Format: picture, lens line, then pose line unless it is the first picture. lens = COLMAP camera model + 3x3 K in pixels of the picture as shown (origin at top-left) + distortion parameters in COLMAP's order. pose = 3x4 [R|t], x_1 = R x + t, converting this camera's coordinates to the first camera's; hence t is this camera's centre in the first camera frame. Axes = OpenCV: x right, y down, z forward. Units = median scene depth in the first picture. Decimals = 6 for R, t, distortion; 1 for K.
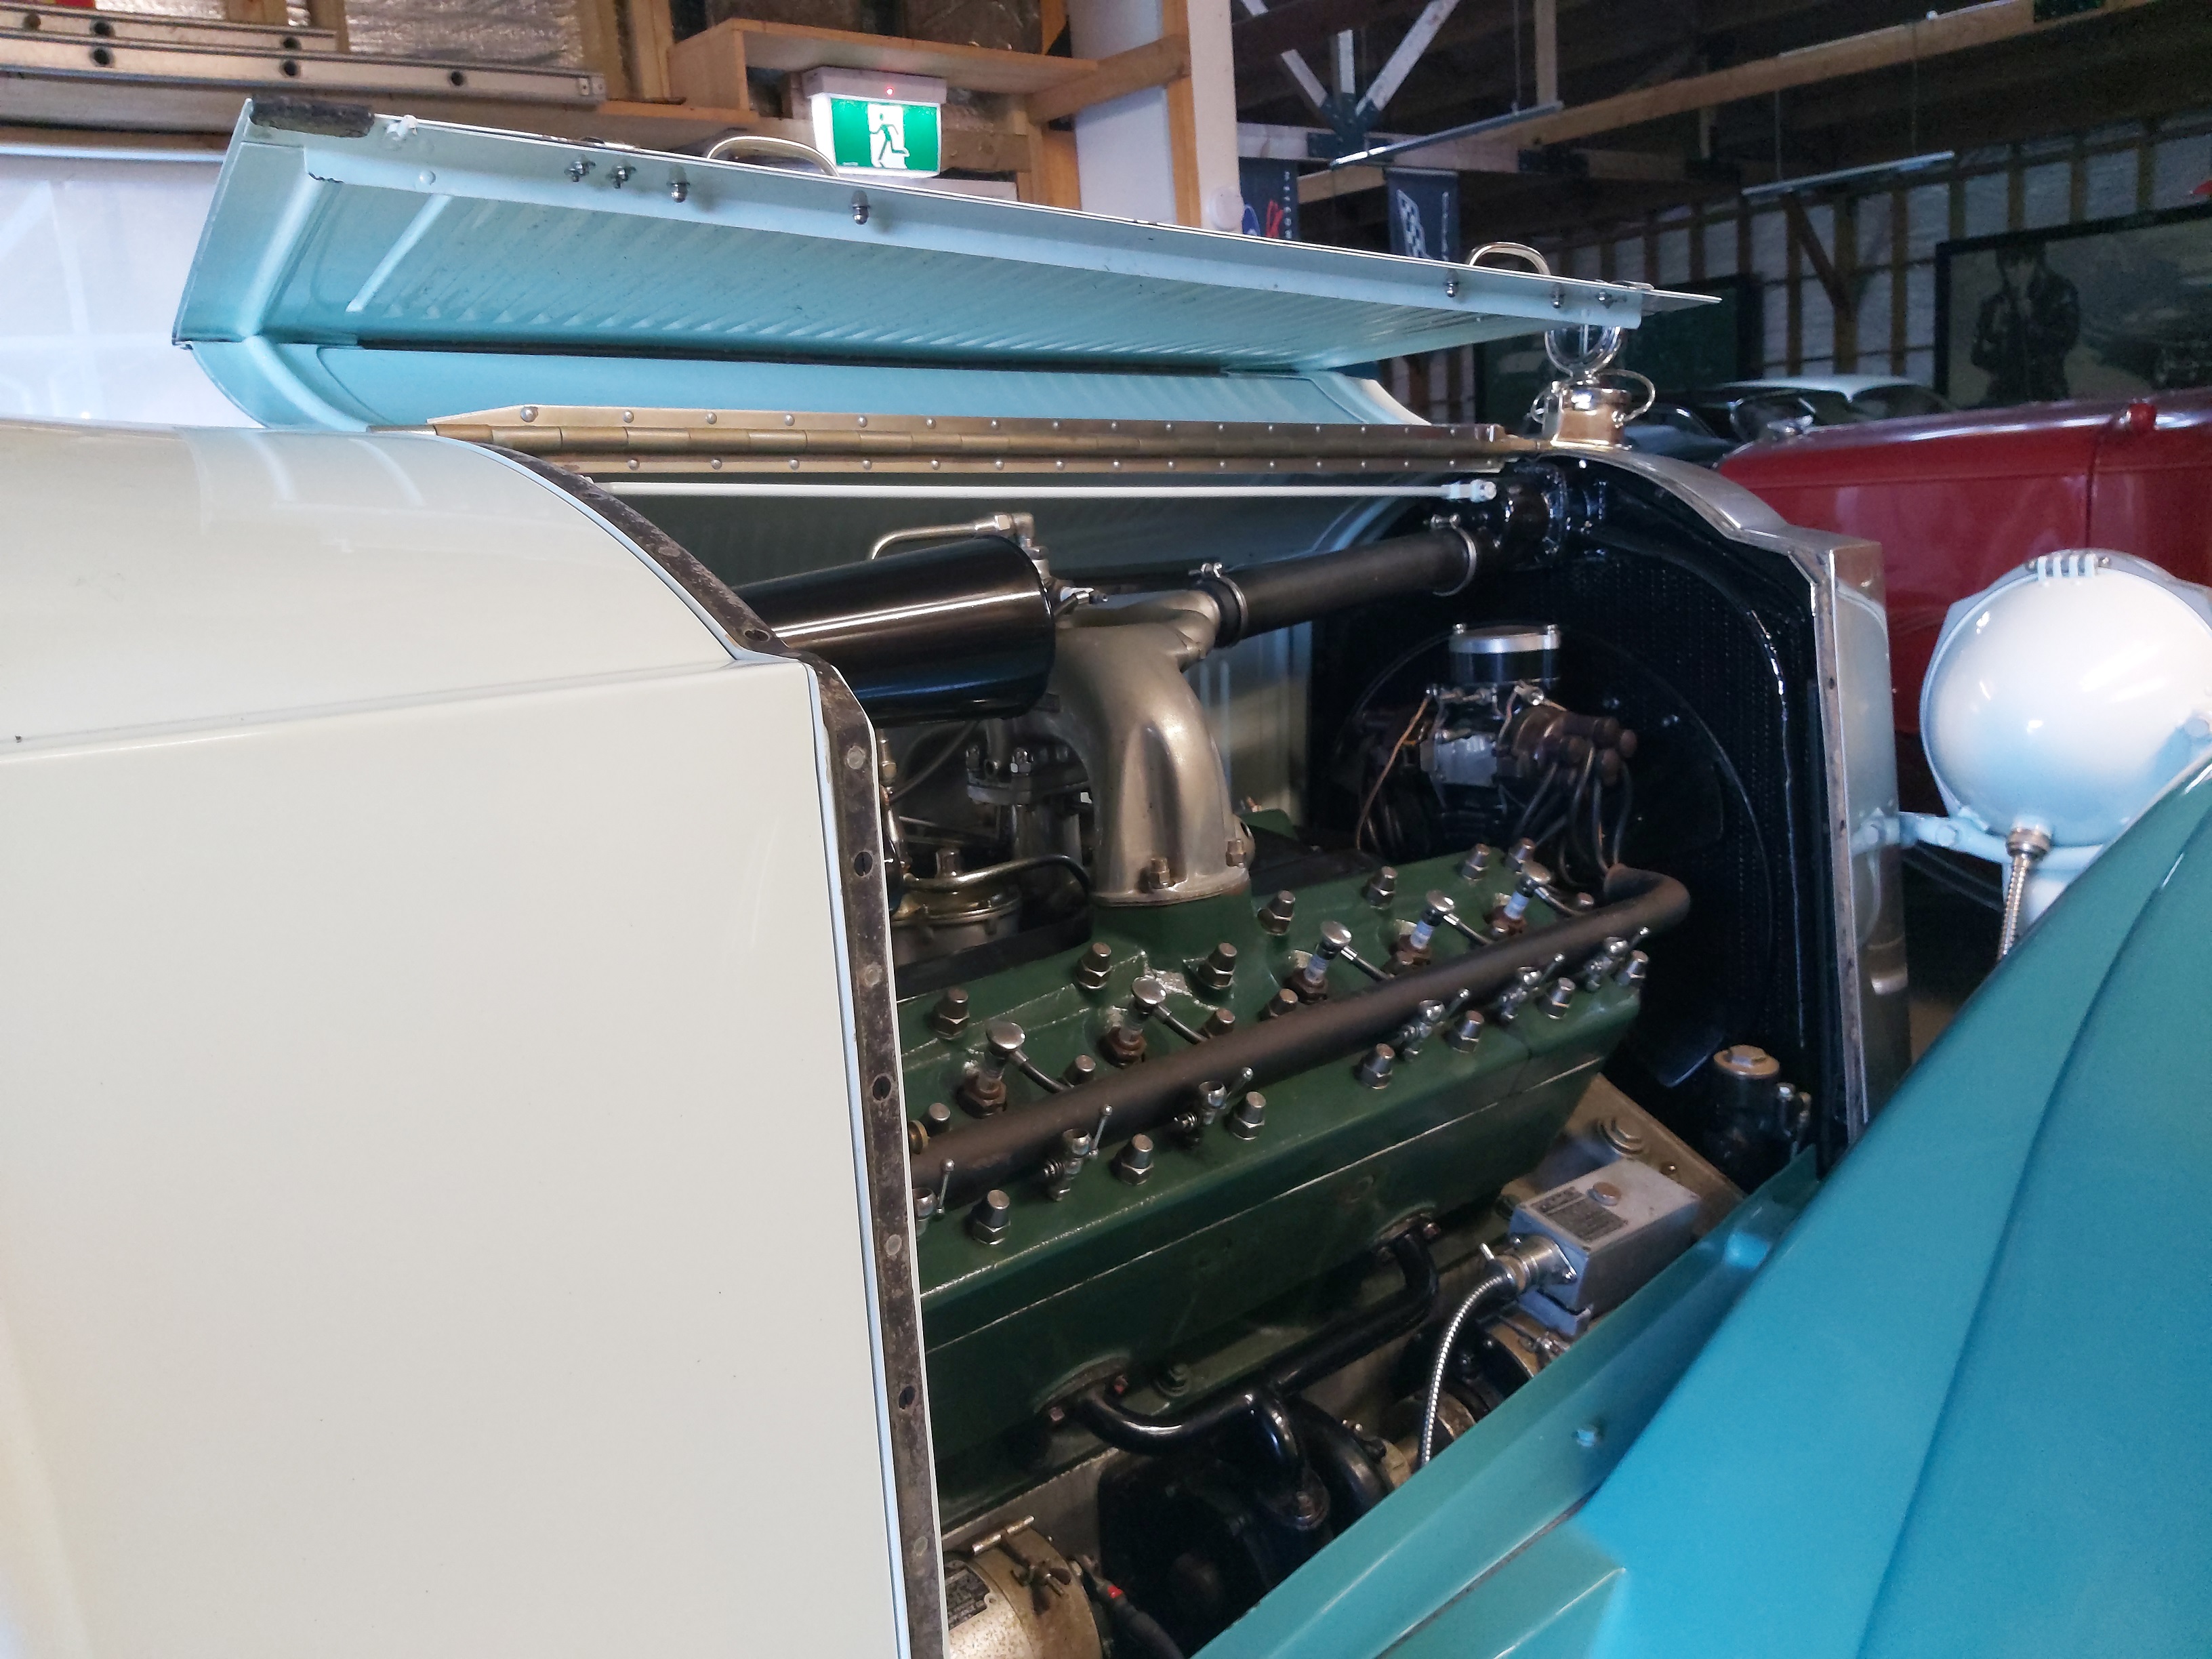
lens RADIAL K [[1685.7, 0, 1106.0], [0, 1685.7, 829.5], [0, 0, 1]] dist [0.060744, -0.106890]
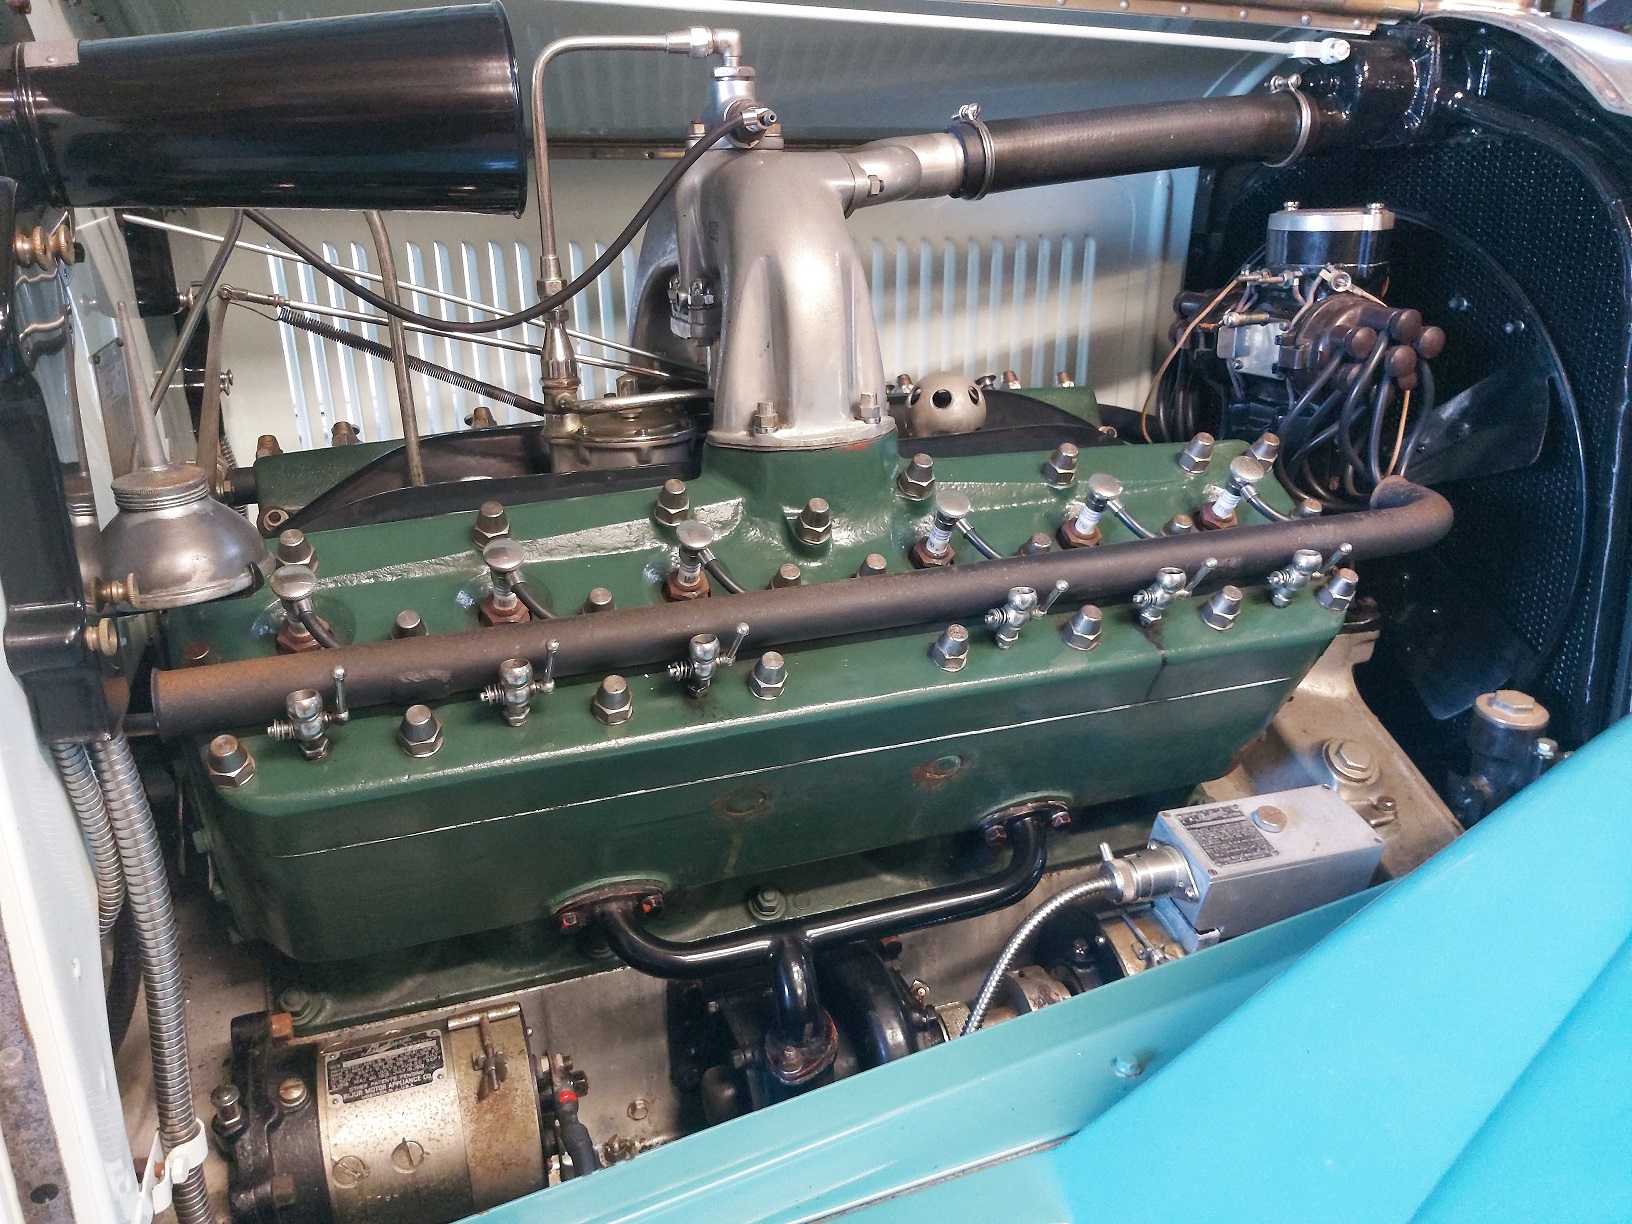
lens RADIAL K [[1265.0, 0, 796.7], [0, 1265.0, 607.2], [0, 0, 1]] dist [0.105592, -0.204844]
pose [[0.937540, 0.154854, -0.311512, 0.261785], [-0.103812, 0.979200, 0.174329, 0.003384], [0.332028, -0.131102, 0.934115, 0.276264]]
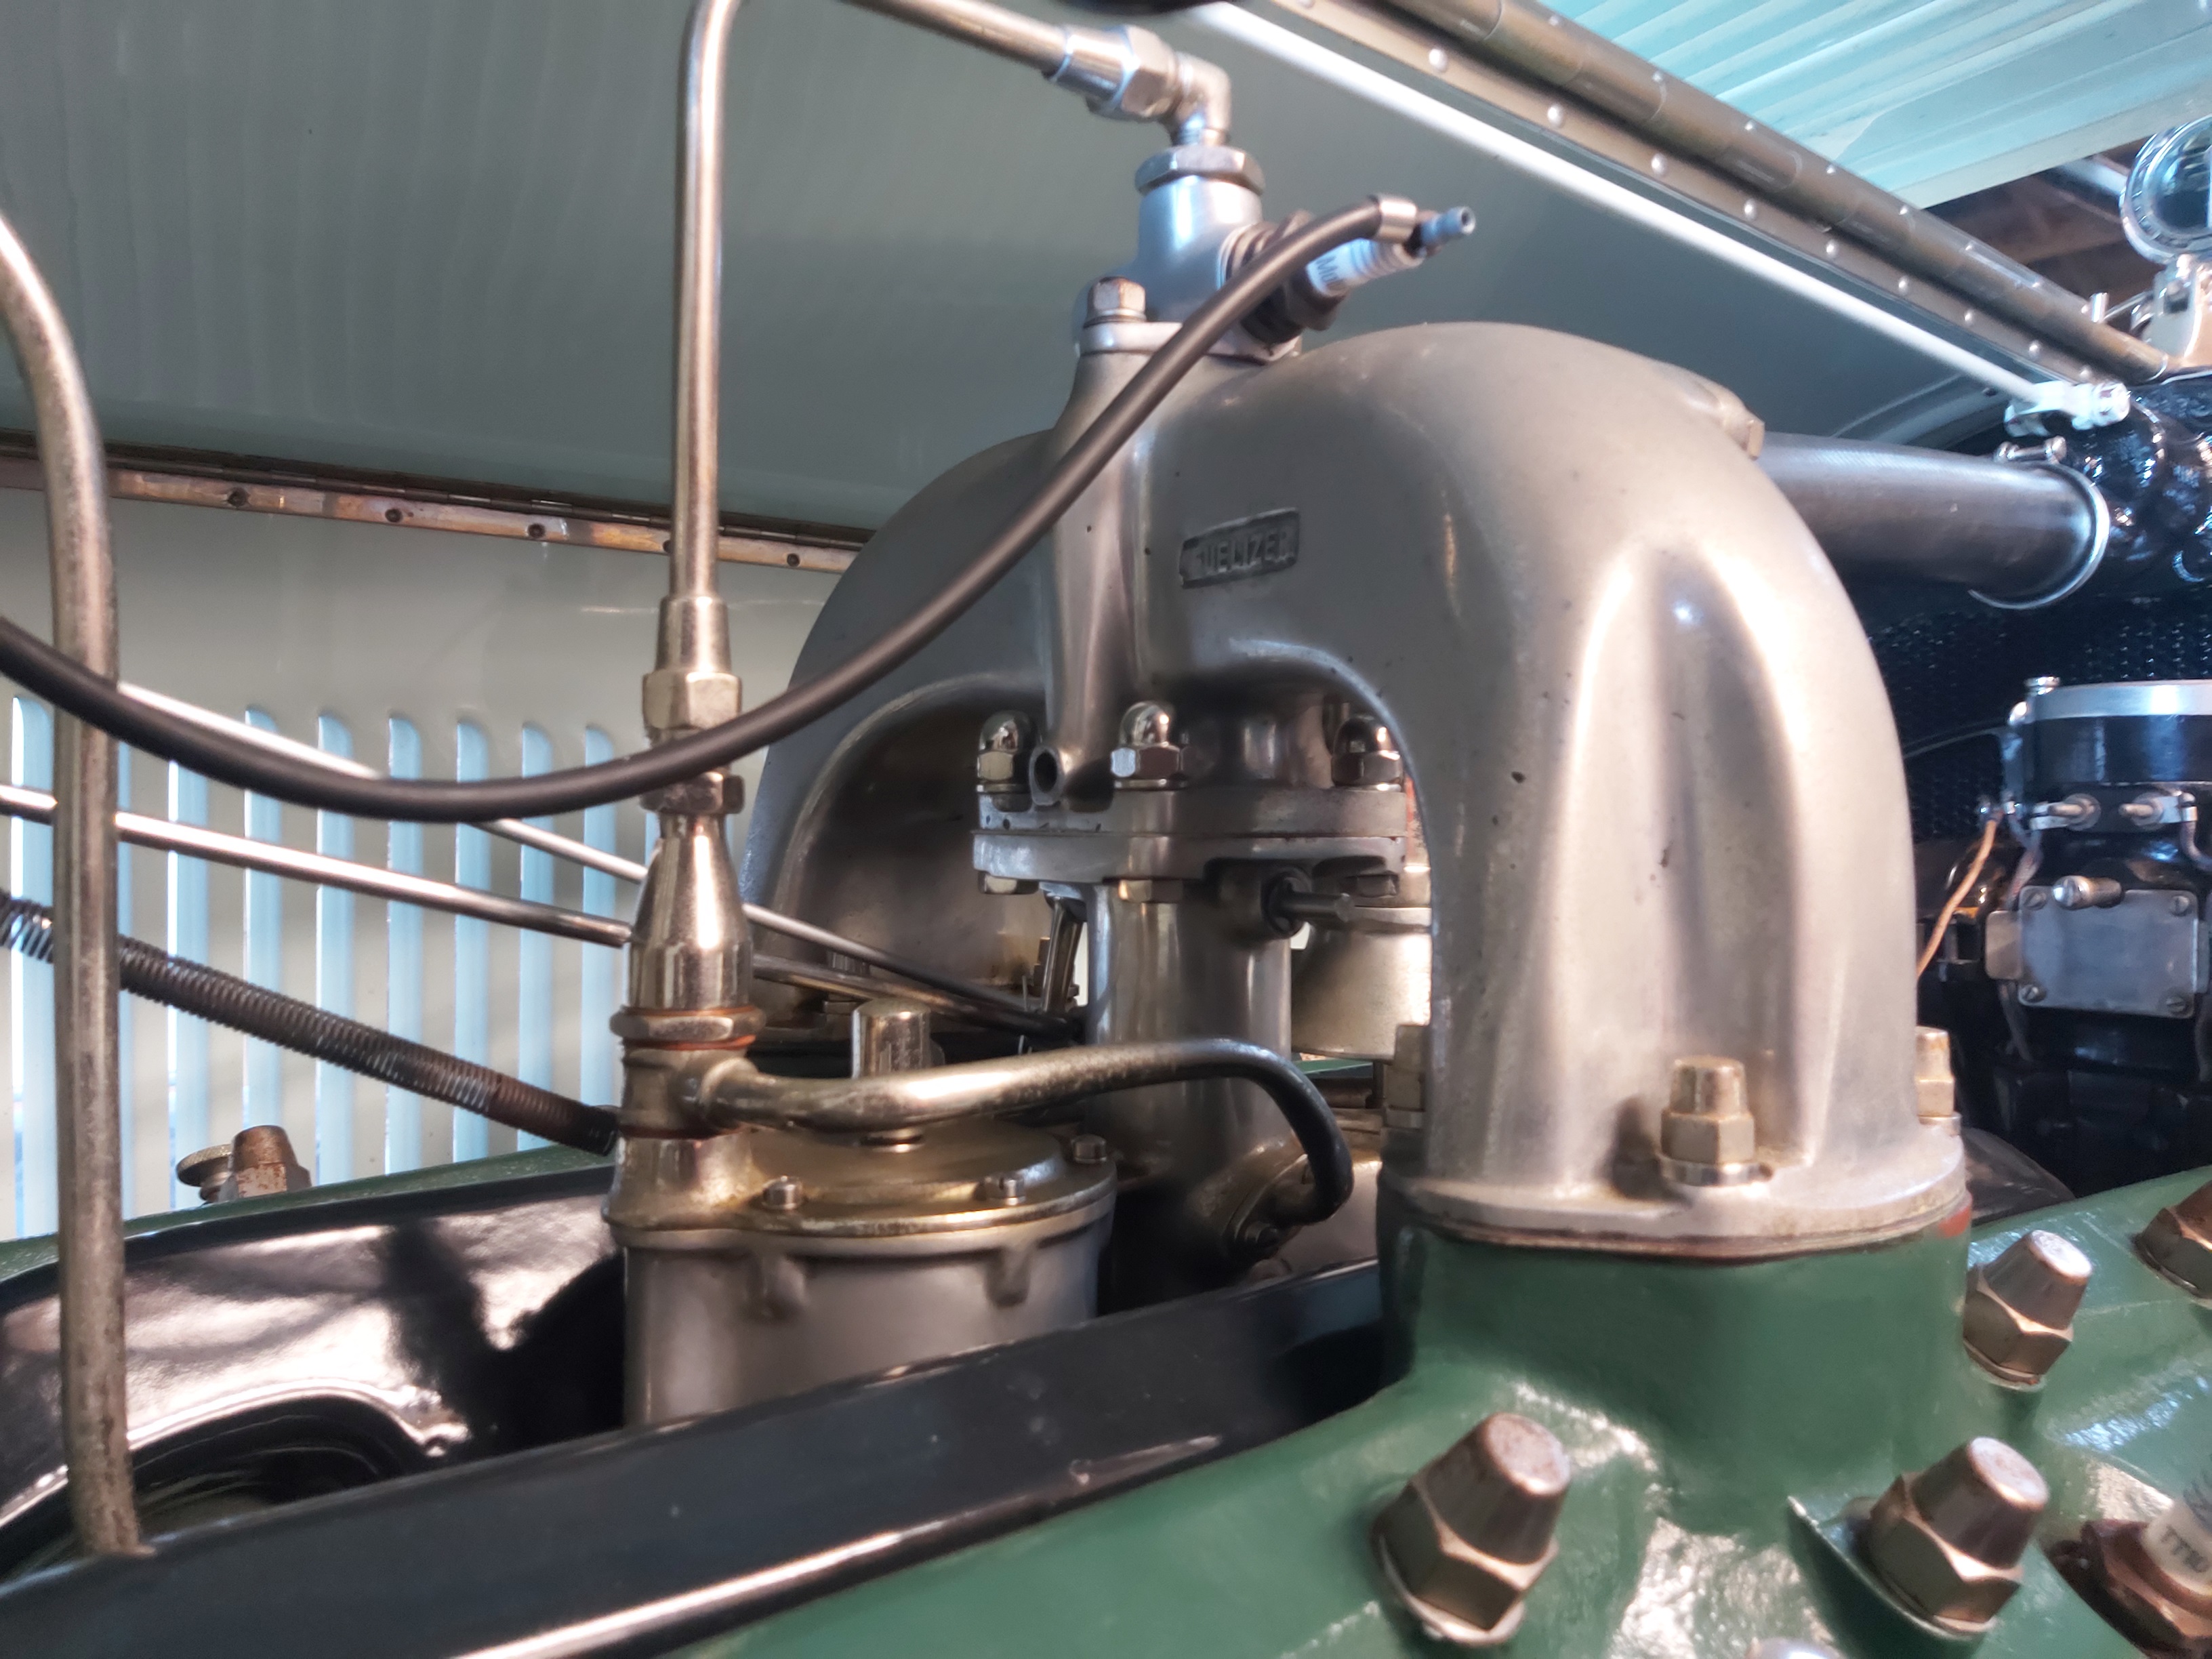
lens RADIAL K [[1714.6, 0, 1079.9], [0, 1714.6, 823.0], [0, 0, 1]] dist [0.105592, -0.204844]
pose [[0.996713, 0.070607, -0.039731, -0.047484], [-0.076486, 0.981760, -0.174062, 0.030721], [0.026716, 0.176529, 0.983933, 0.659704]]
